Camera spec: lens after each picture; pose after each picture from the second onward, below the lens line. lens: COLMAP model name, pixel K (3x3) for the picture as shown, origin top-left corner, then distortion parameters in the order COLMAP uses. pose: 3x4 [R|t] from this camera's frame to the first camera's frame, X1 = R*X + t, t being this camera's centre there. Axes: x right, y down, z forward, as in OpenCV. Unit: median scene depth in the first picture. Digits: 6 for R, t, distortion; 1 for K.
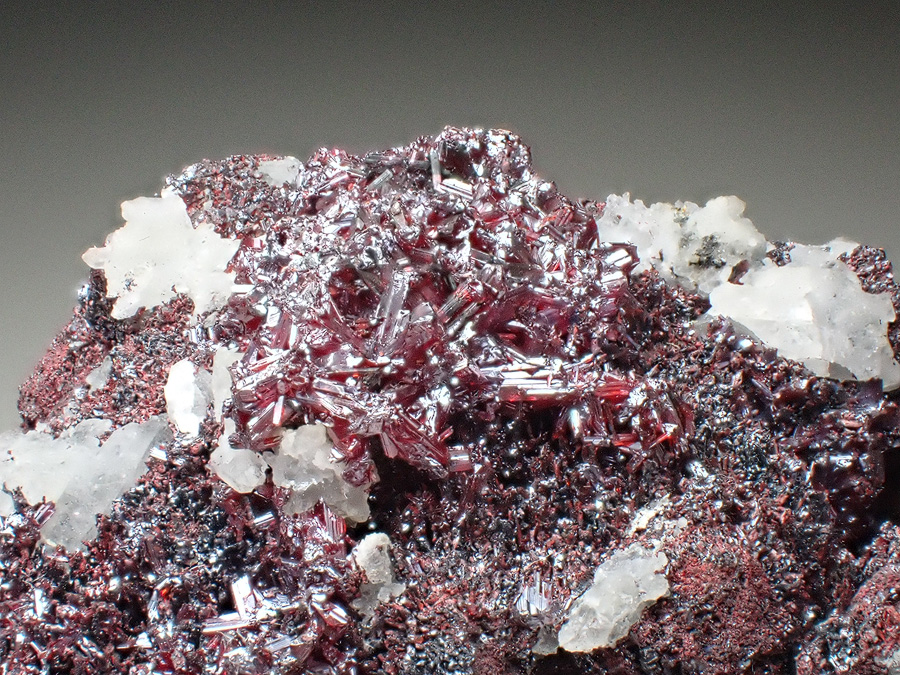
lens RADIAL K [[2739.9, 0, 448.2], [0, 2739.9, 336.6], [0, 0, 1]] dist [-0.059986, 0.000000]
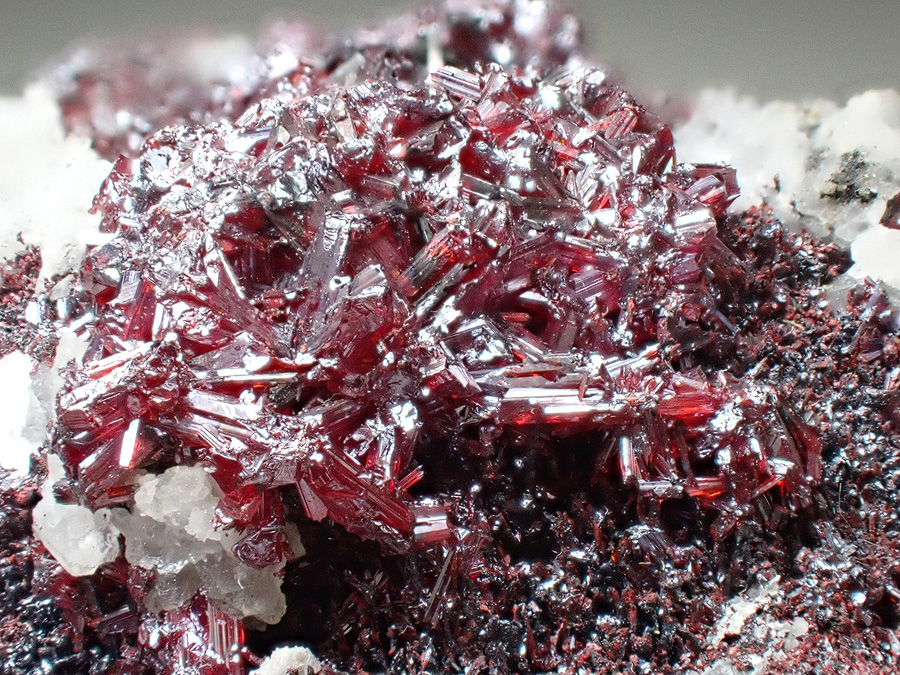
lens RADIAL K [[2739.9, 0, 451.8], [0, 2739.9, 335.3], [0, 0, 1]] dist [-0.059986, 0.000000]
pose [[0.998119, -0.000544, -0.061305, 0.045287], [0.002365, 0.999558, 0.029635, -0.014434], [0.061262, -0.029724, 0.997679, 0.388898]]
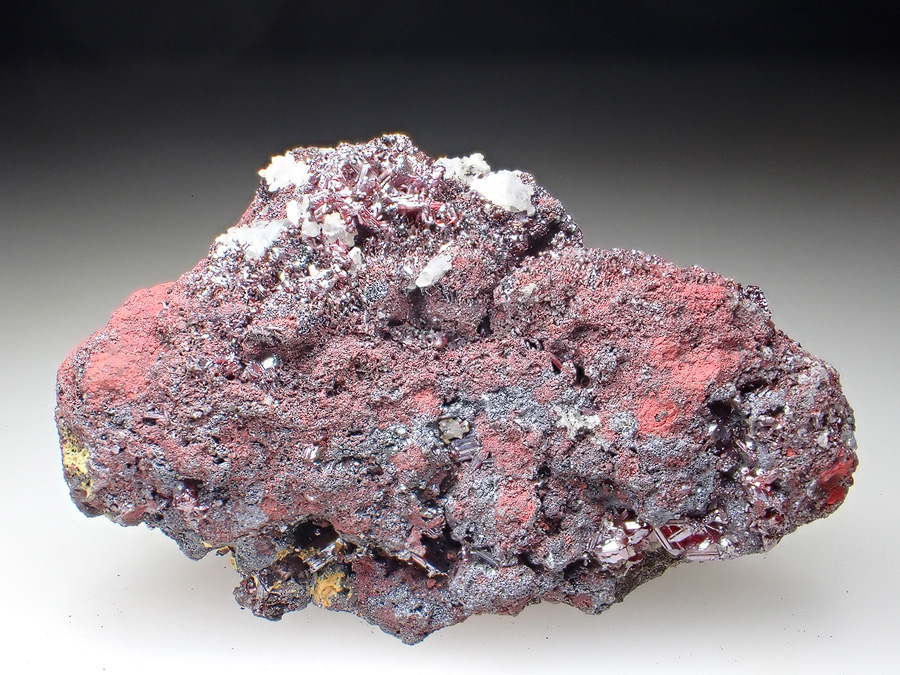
lens RADIAL K [[1249.4, 0, 449.0], [0, 1249.4, 340.6], [0, 0, 1]] dist [0.047636, 0.000000]
pose [[0.999566, 0.003554, 0.029237, 0.035730], [-0.003160, 0.999904, -0.013520, 0.188366], [-0.029282, 0.013422, 0.999481, -0.386827]]
